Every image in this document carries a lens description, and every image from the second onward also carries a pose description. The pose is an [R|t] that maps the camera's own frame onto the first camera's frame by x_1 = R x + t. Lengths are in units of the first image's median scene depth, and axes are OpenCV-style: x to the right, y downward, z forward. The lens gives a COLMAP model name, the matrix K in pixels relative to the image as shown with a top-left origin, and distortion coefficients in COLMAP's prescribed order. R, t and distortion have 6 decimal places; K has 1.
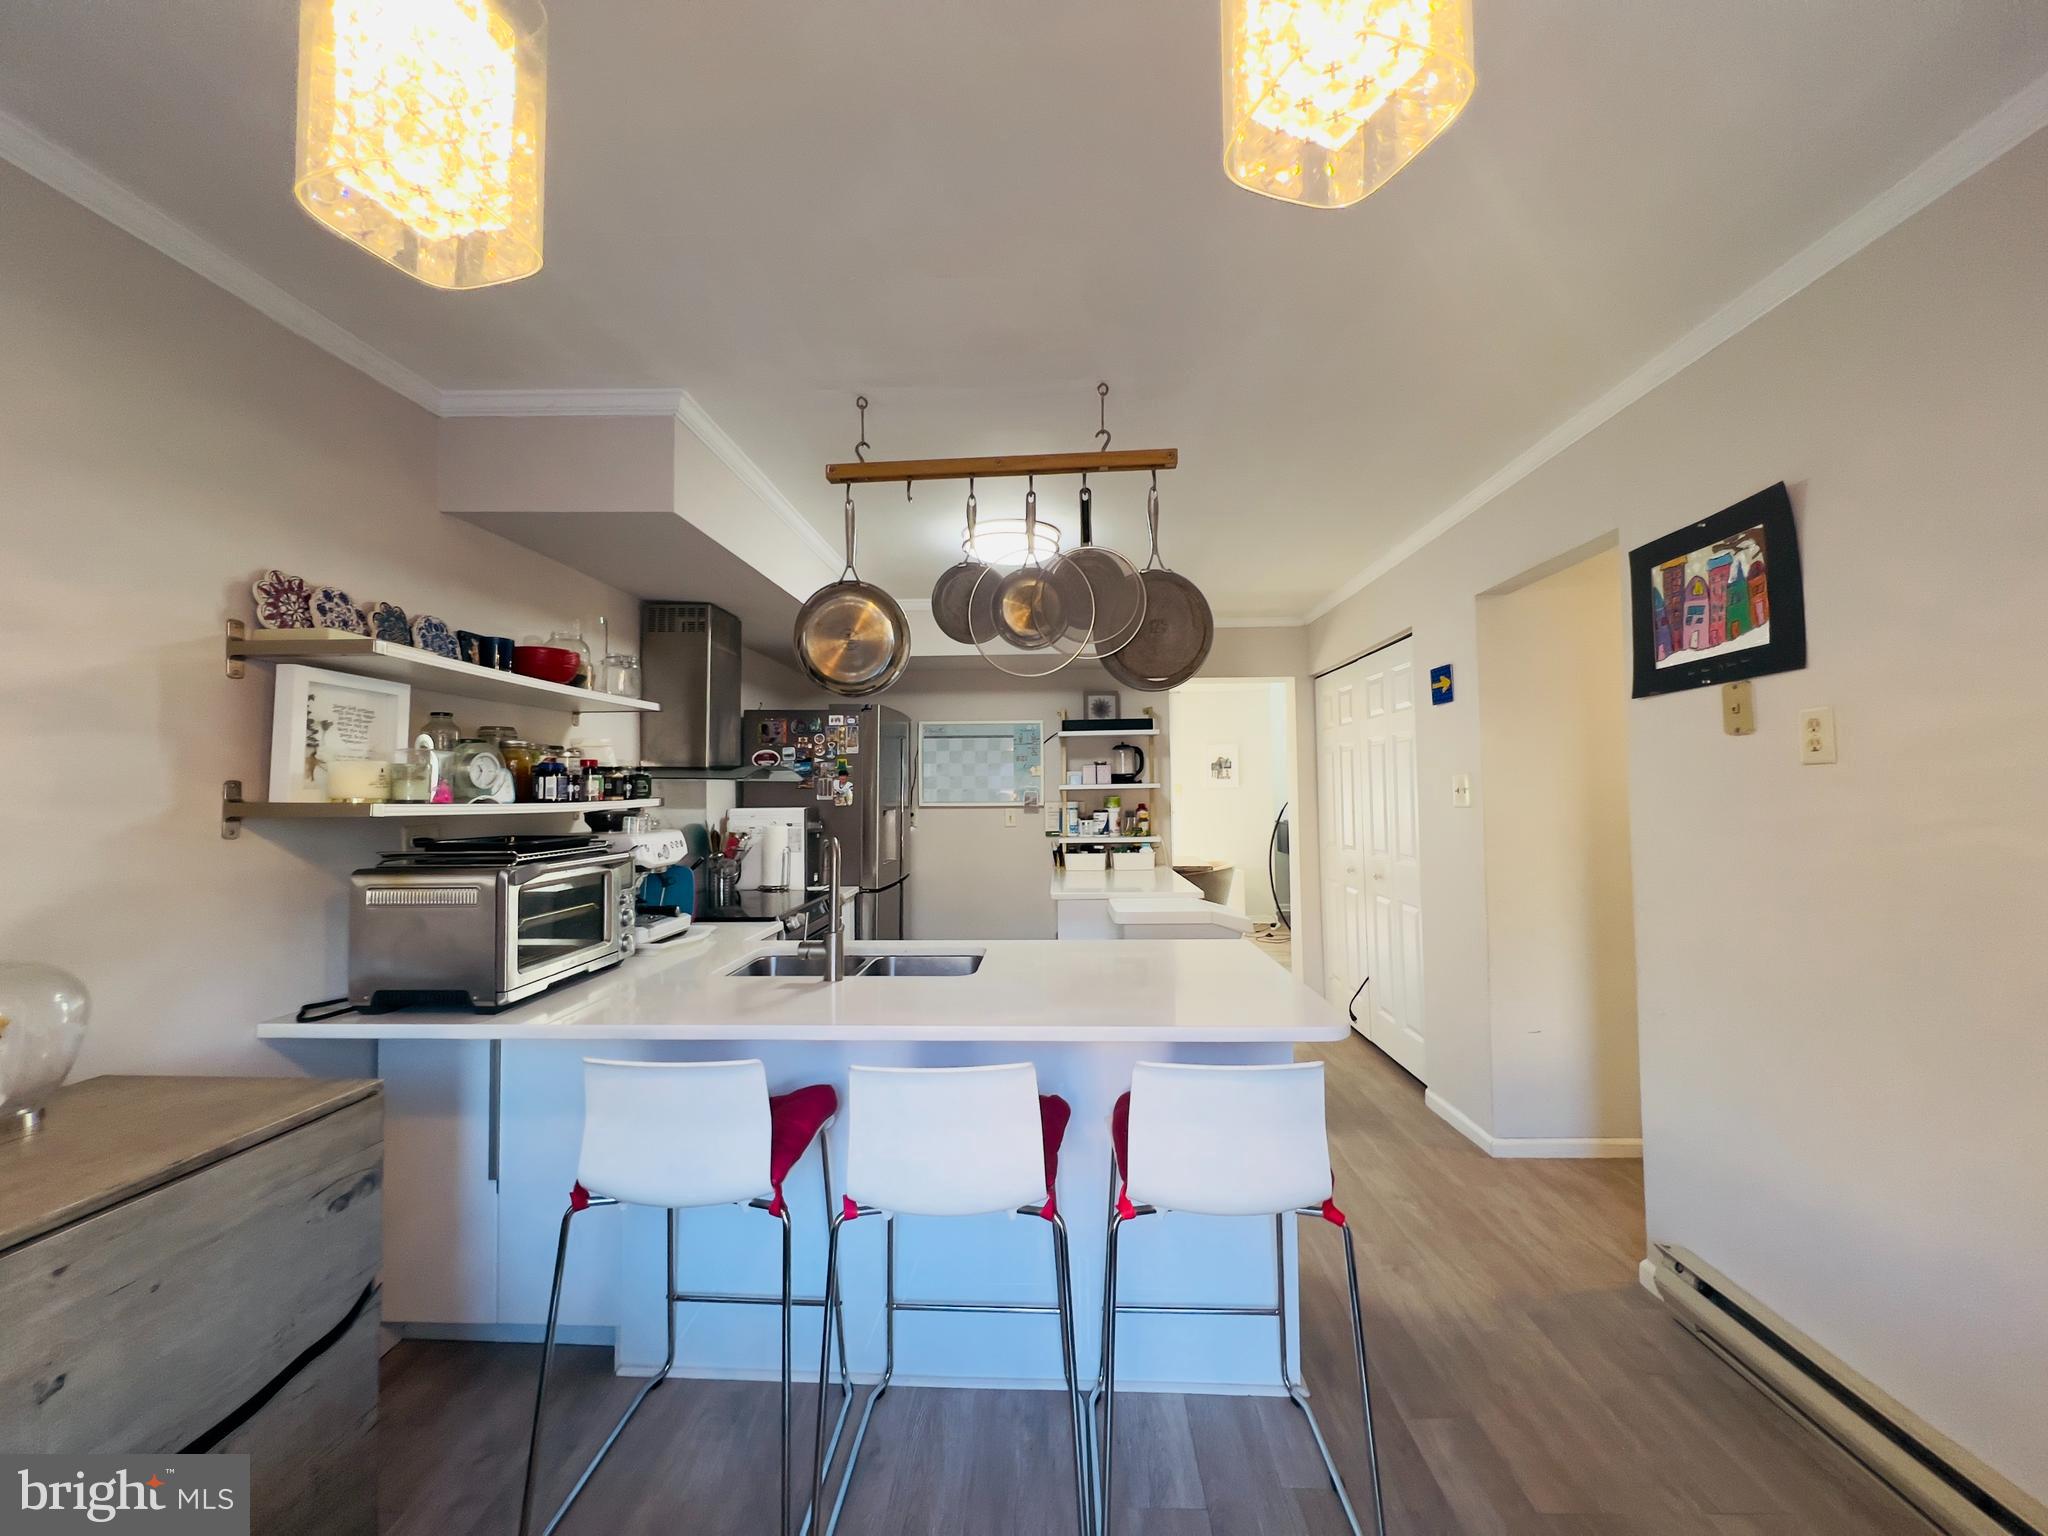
lens RADIAL K [[820.0, 0, 1024.0], [0, 820.0, 768.0], [0, 0, 1]] dist [-0.002252, 0.000679]
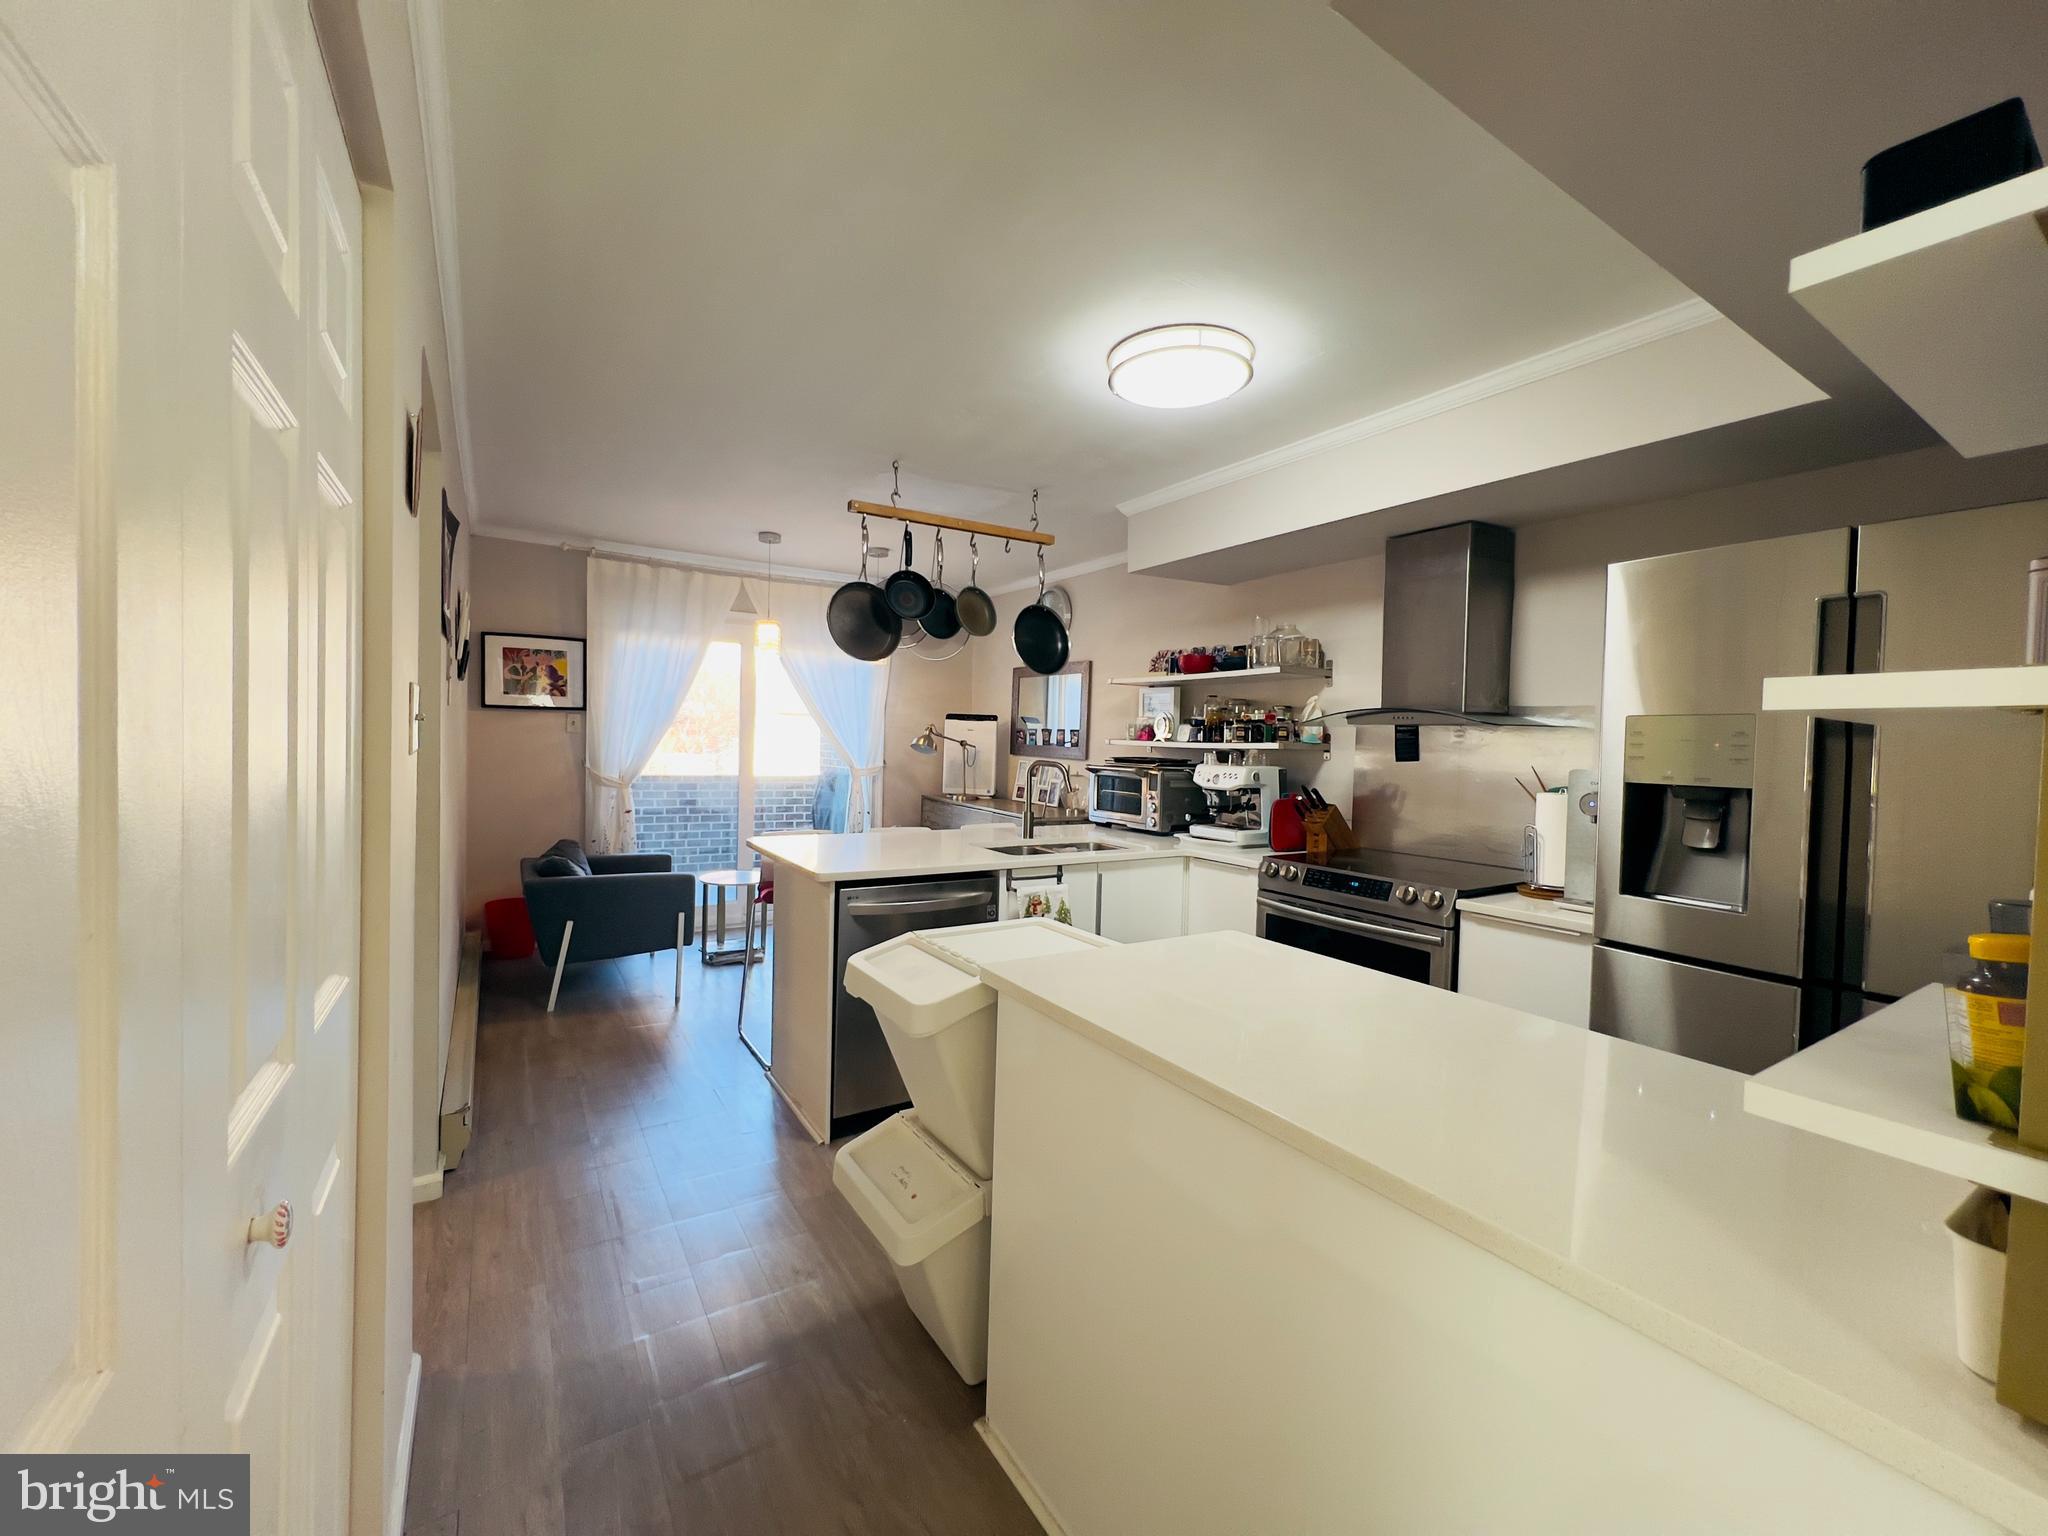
lens RADIAL K [[820.0, 0, 1024.0], [0, 820.0, 768.0], [0, 0, 1]] dist [-0.002252, 0.000679]
pose [[-0.823476, 0.006589, -0.567313, 0.330337], [-0.003416, 0.999857, 0.016571, 0.032082], [0.567341, 0.015584, -0.823336, 1.037309]]
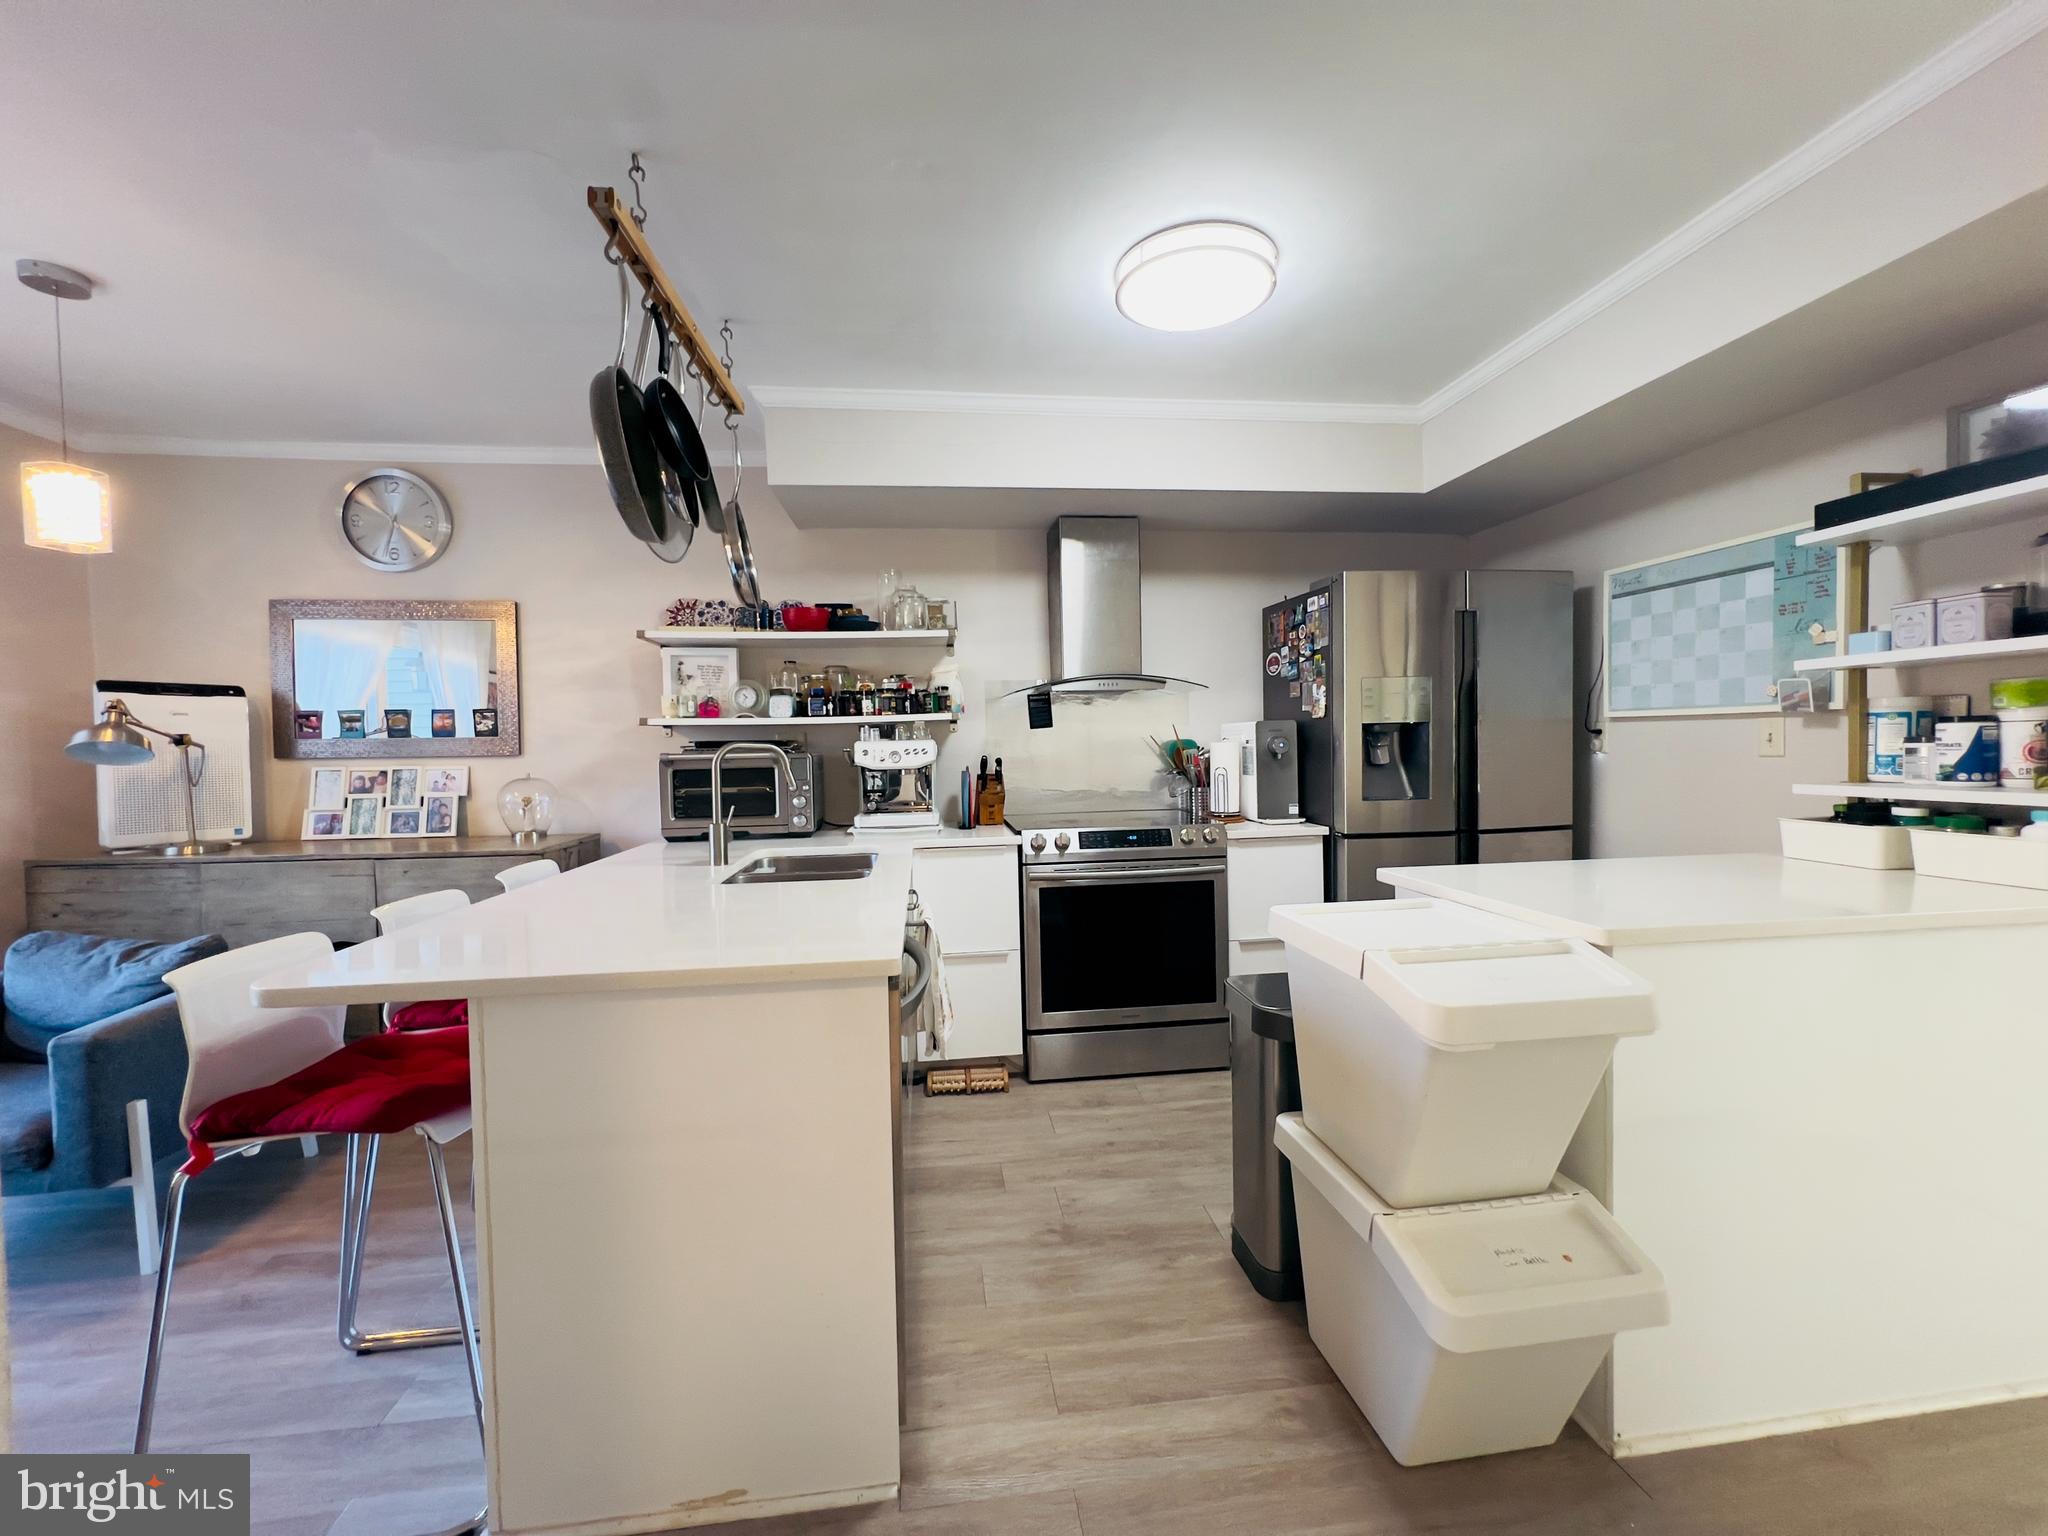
lens RADIAL K [[820.0, 0, 1024.0], [0, 820.0, 768.0], [0, 0, 1]] dist [-0.002252, 0.000679]
pose [[0.169348, 0.035658, -0.984911, 0.405166], [0.048332, 0.997842, 0.044436, 0.039086], [0.984371, -0.055128, 0.167259, 0.517766]]
